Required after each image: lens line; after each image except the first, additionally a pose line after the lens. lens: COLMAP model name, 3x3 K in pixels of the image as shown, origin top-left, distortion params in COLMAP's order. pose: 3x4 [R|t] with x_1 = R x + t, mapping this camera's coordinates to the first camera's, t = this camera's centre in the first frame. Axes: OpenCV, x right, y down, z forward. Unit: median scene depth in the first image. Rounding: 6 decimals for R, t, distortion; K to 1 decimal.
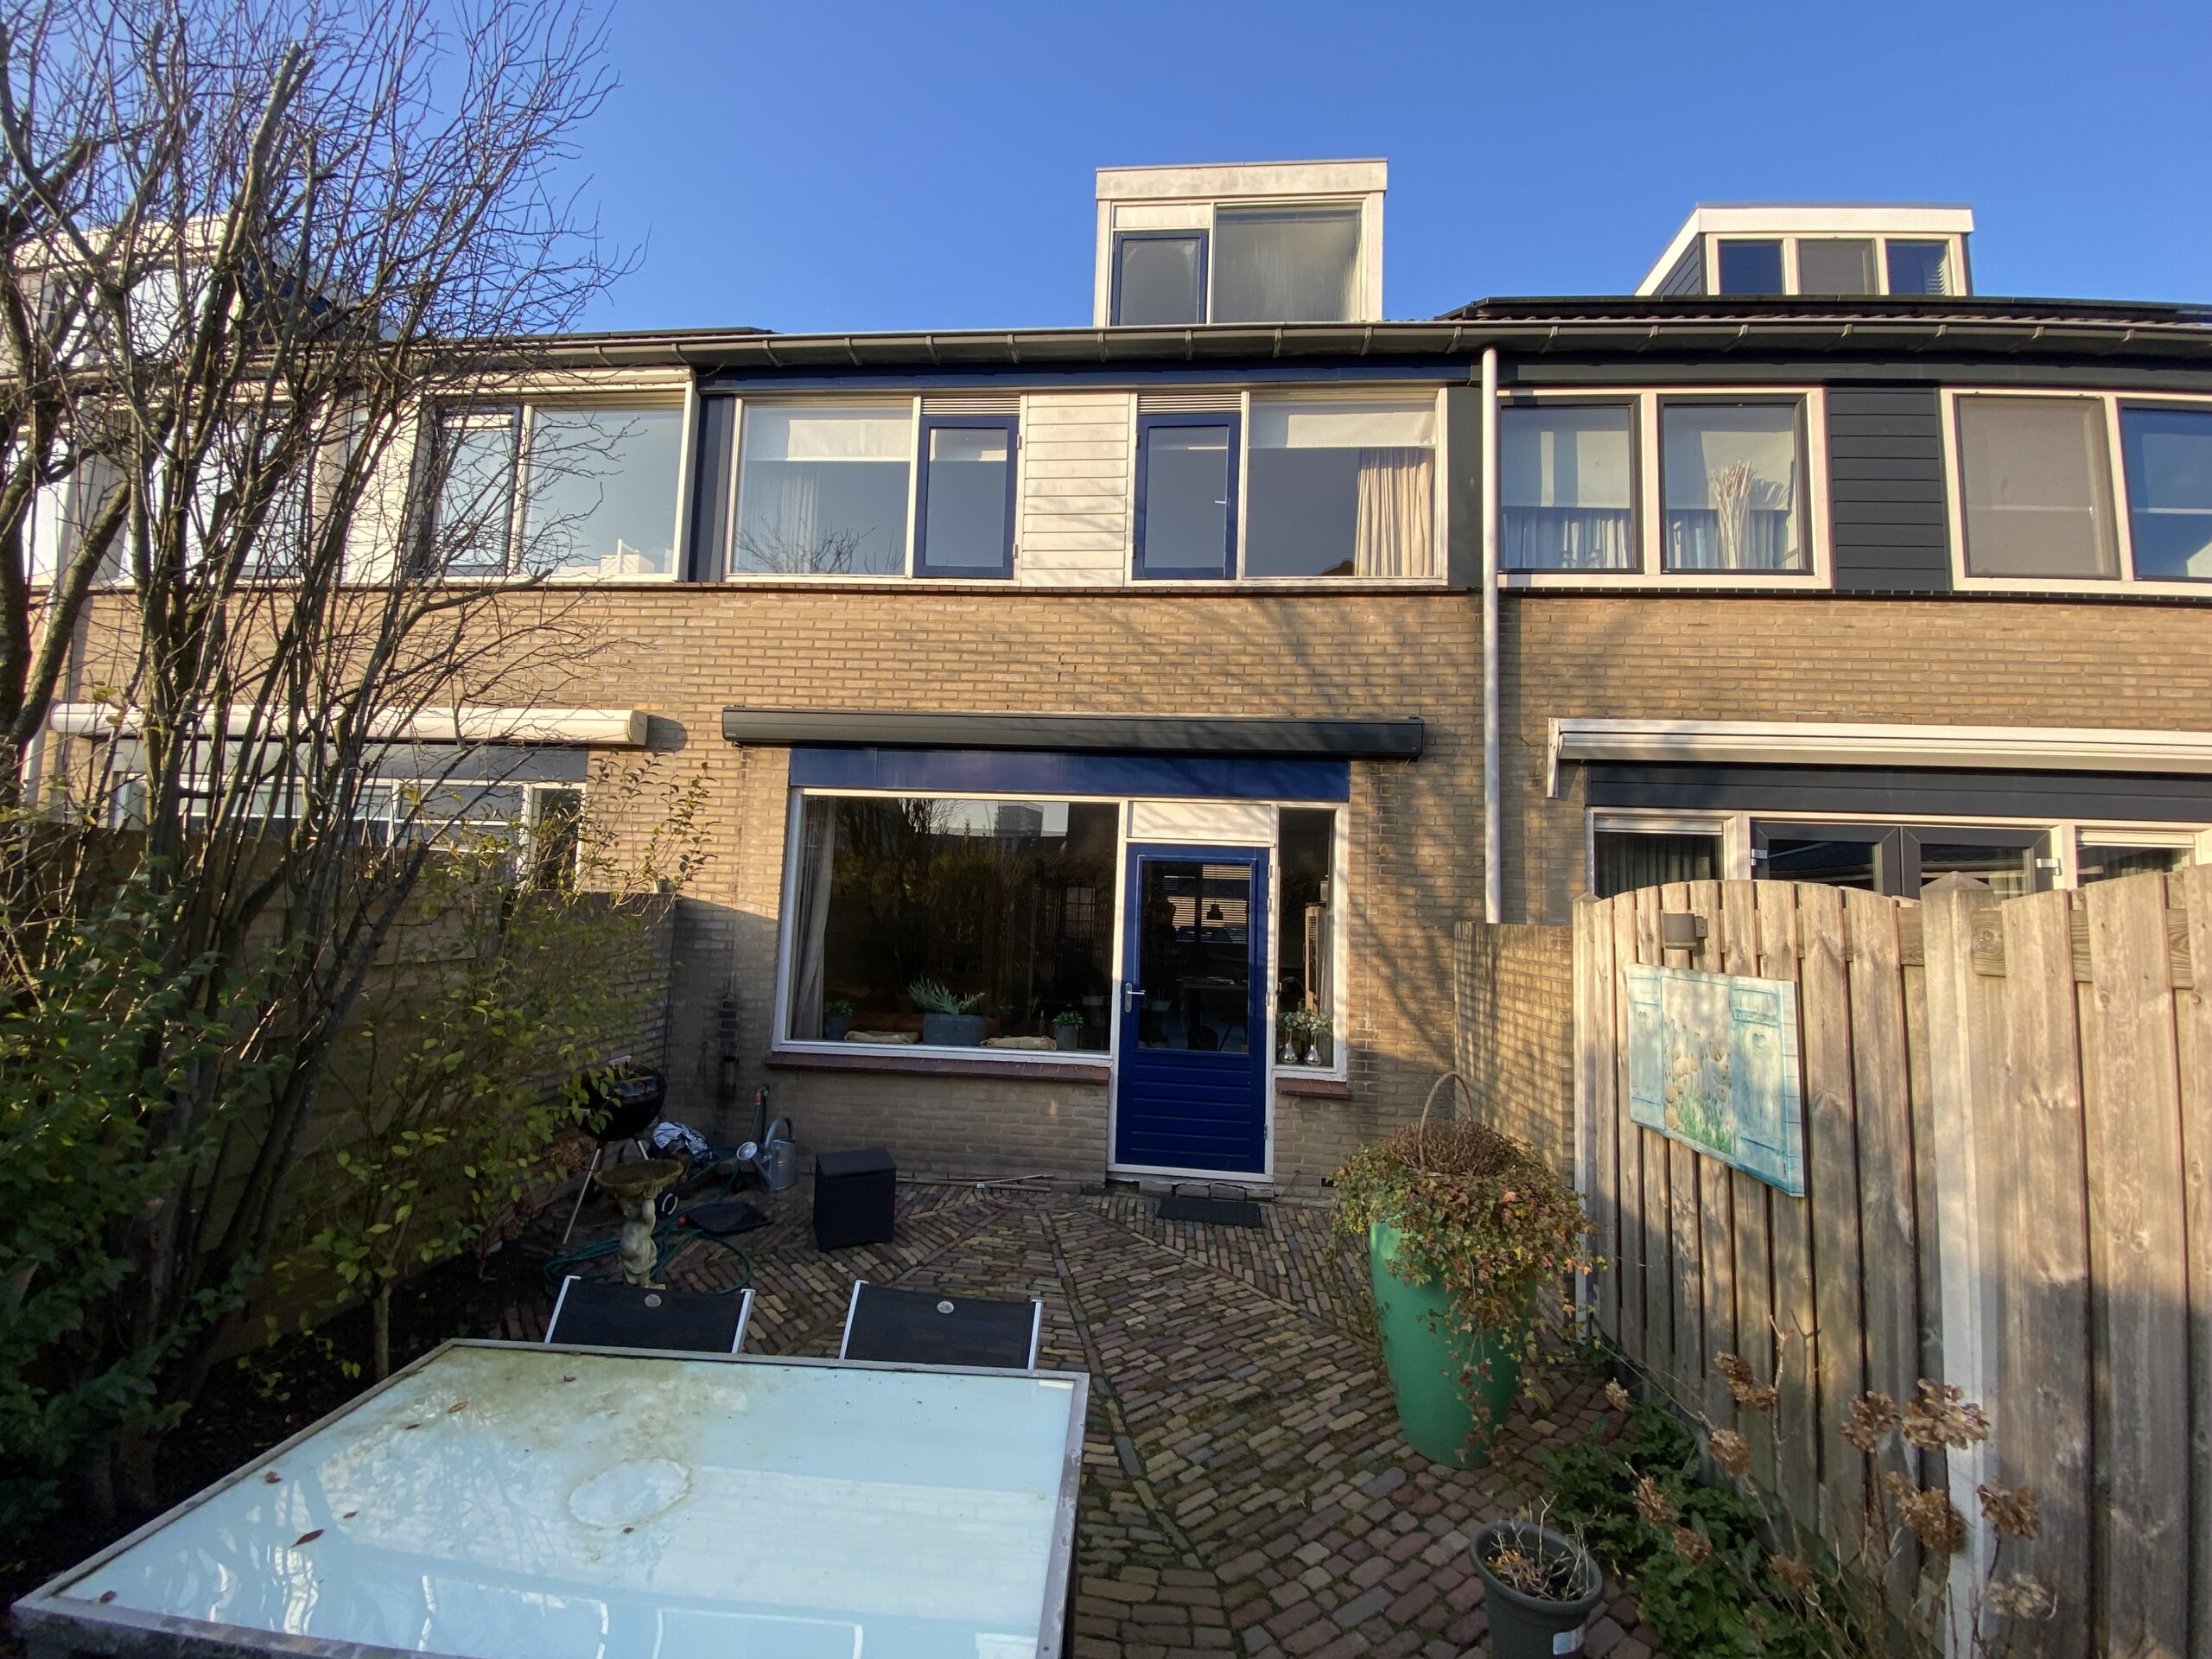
lens RADIAL K [[892.2, 0, 1114.6], [0, 892.2, 837.9], [0, 0, 1]] dist [0.064719, -0.000004]
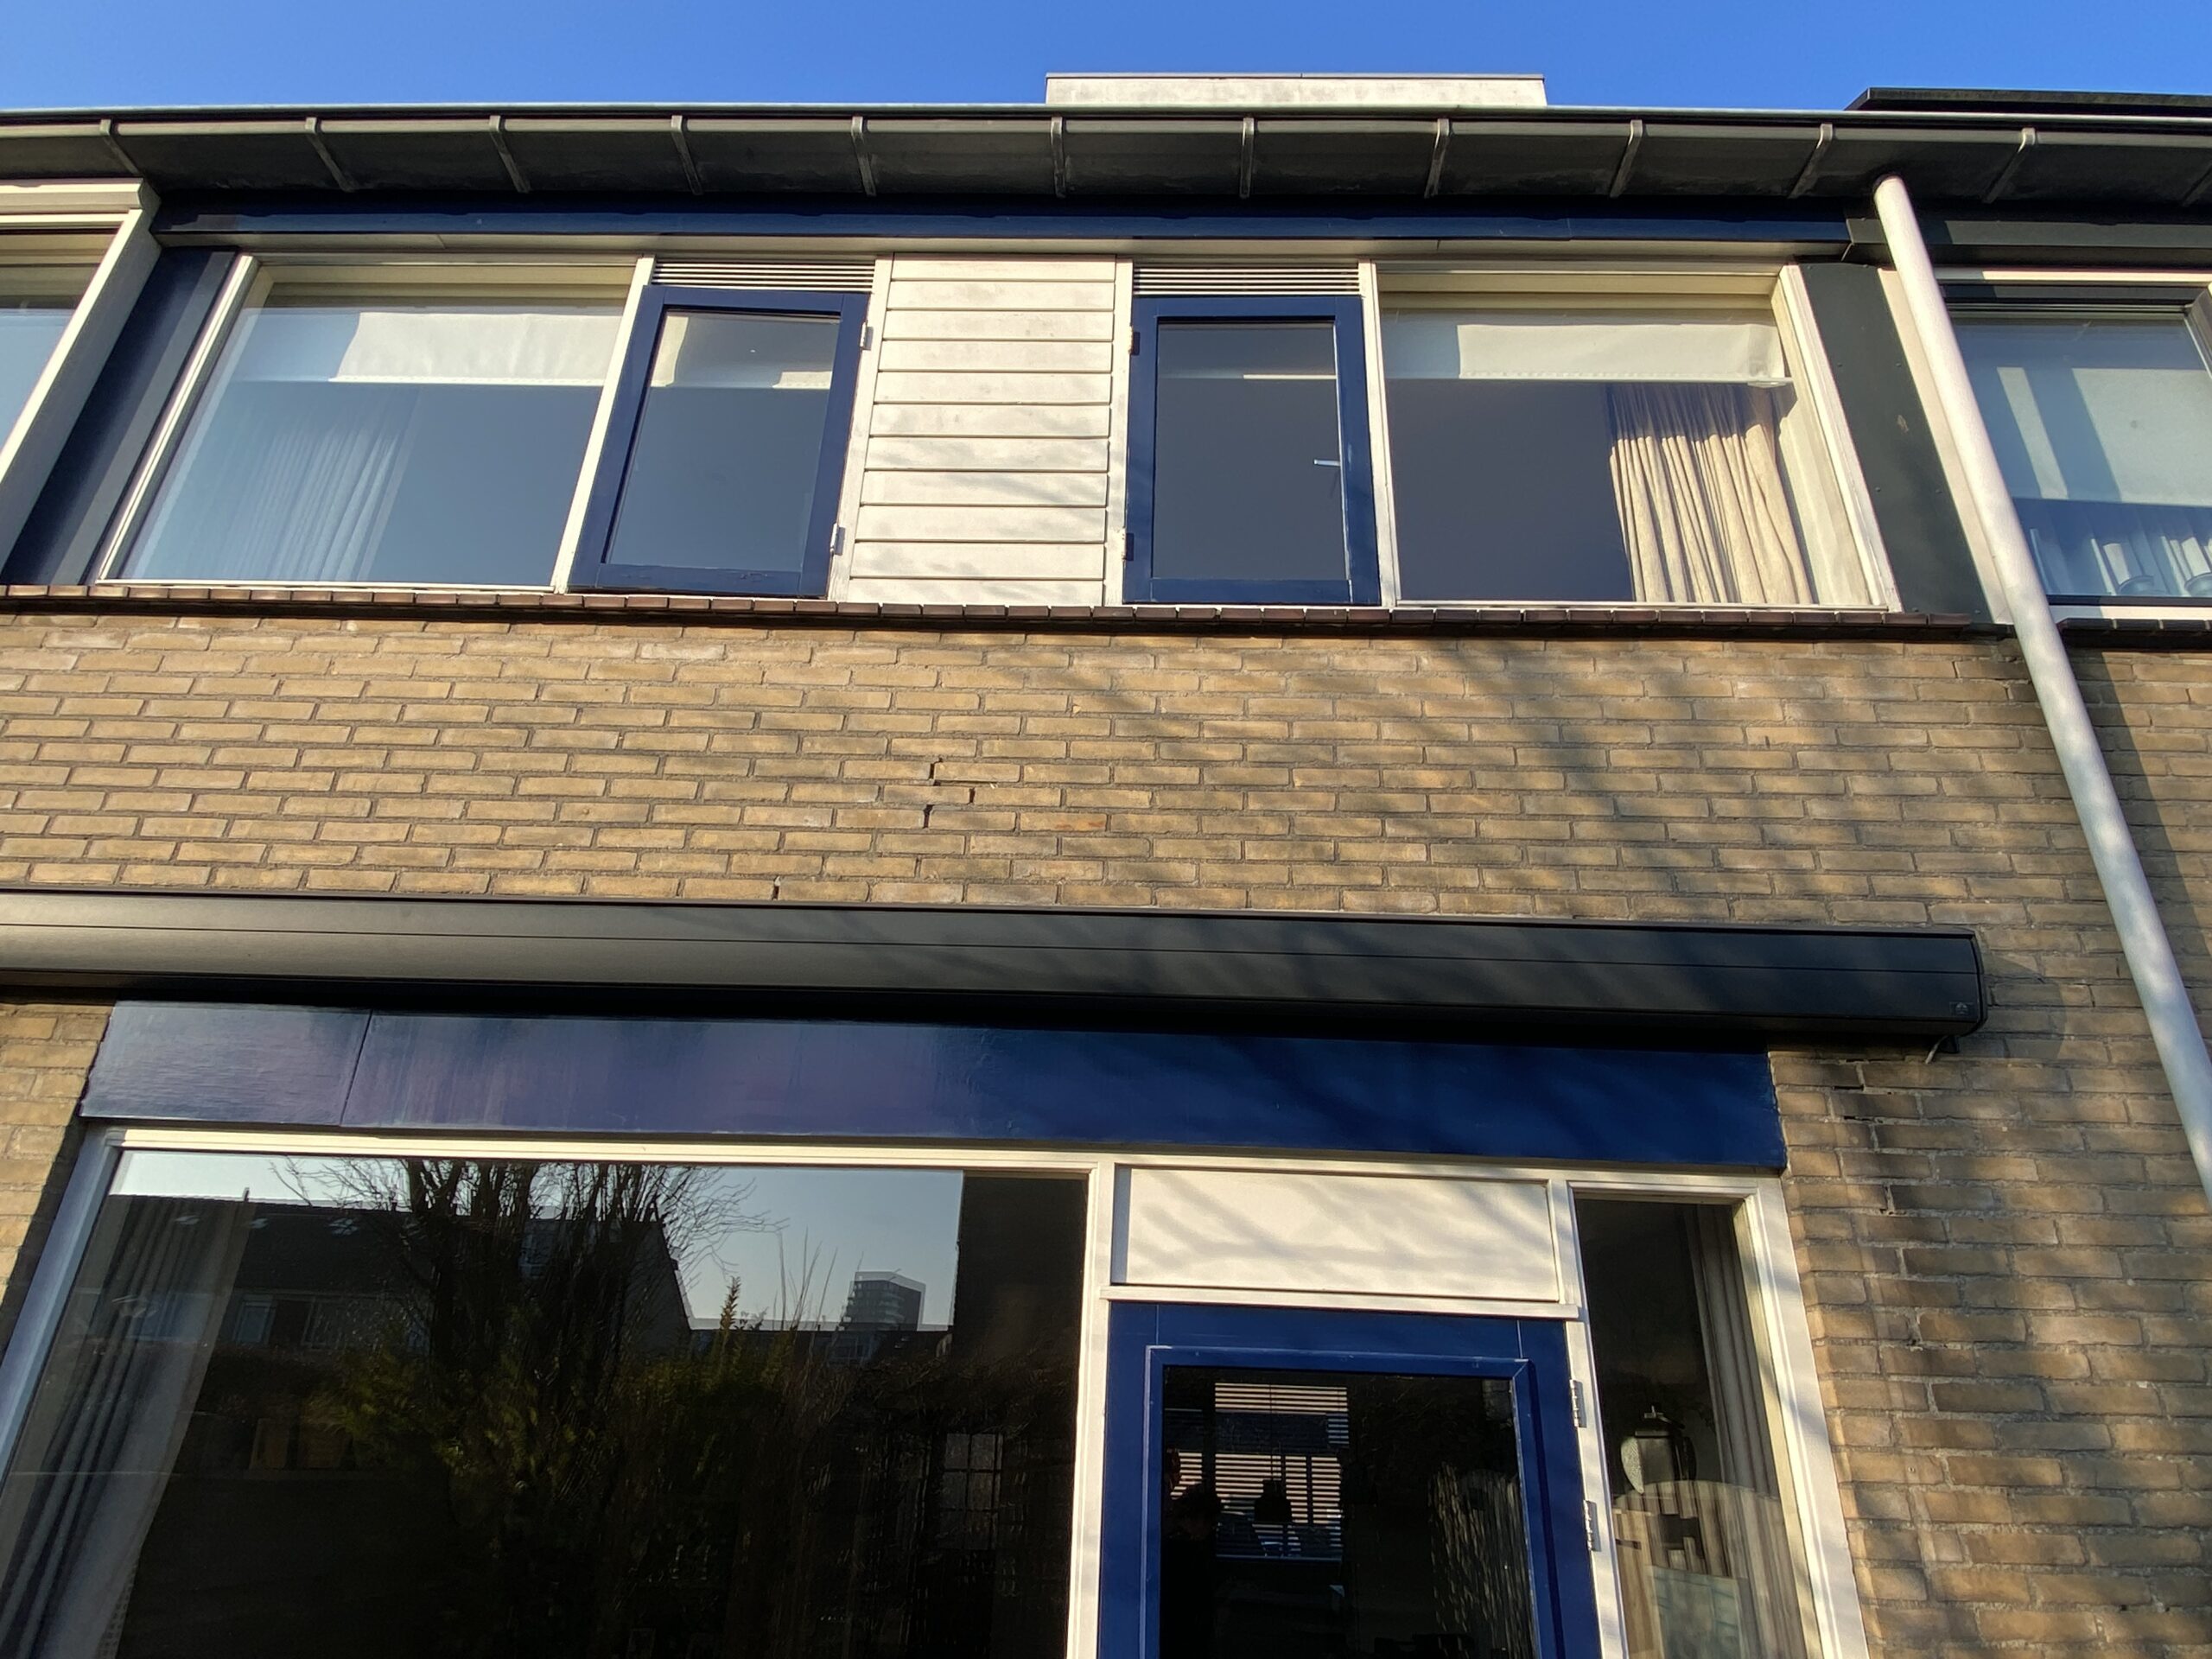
lens RADIAL K [[1299.1, 0, 1119.1], [0, 1299.1, 825.3], [0, 0, 1]] dist [0.045028, -0.049224]
pose [[0.998242, 0.022005, 0.055038, -0.012583], [-0.000406, 0.931052, -0.364885, 0.016833], [-0.059273, 0.364221, 0.929424, 0.503645]]
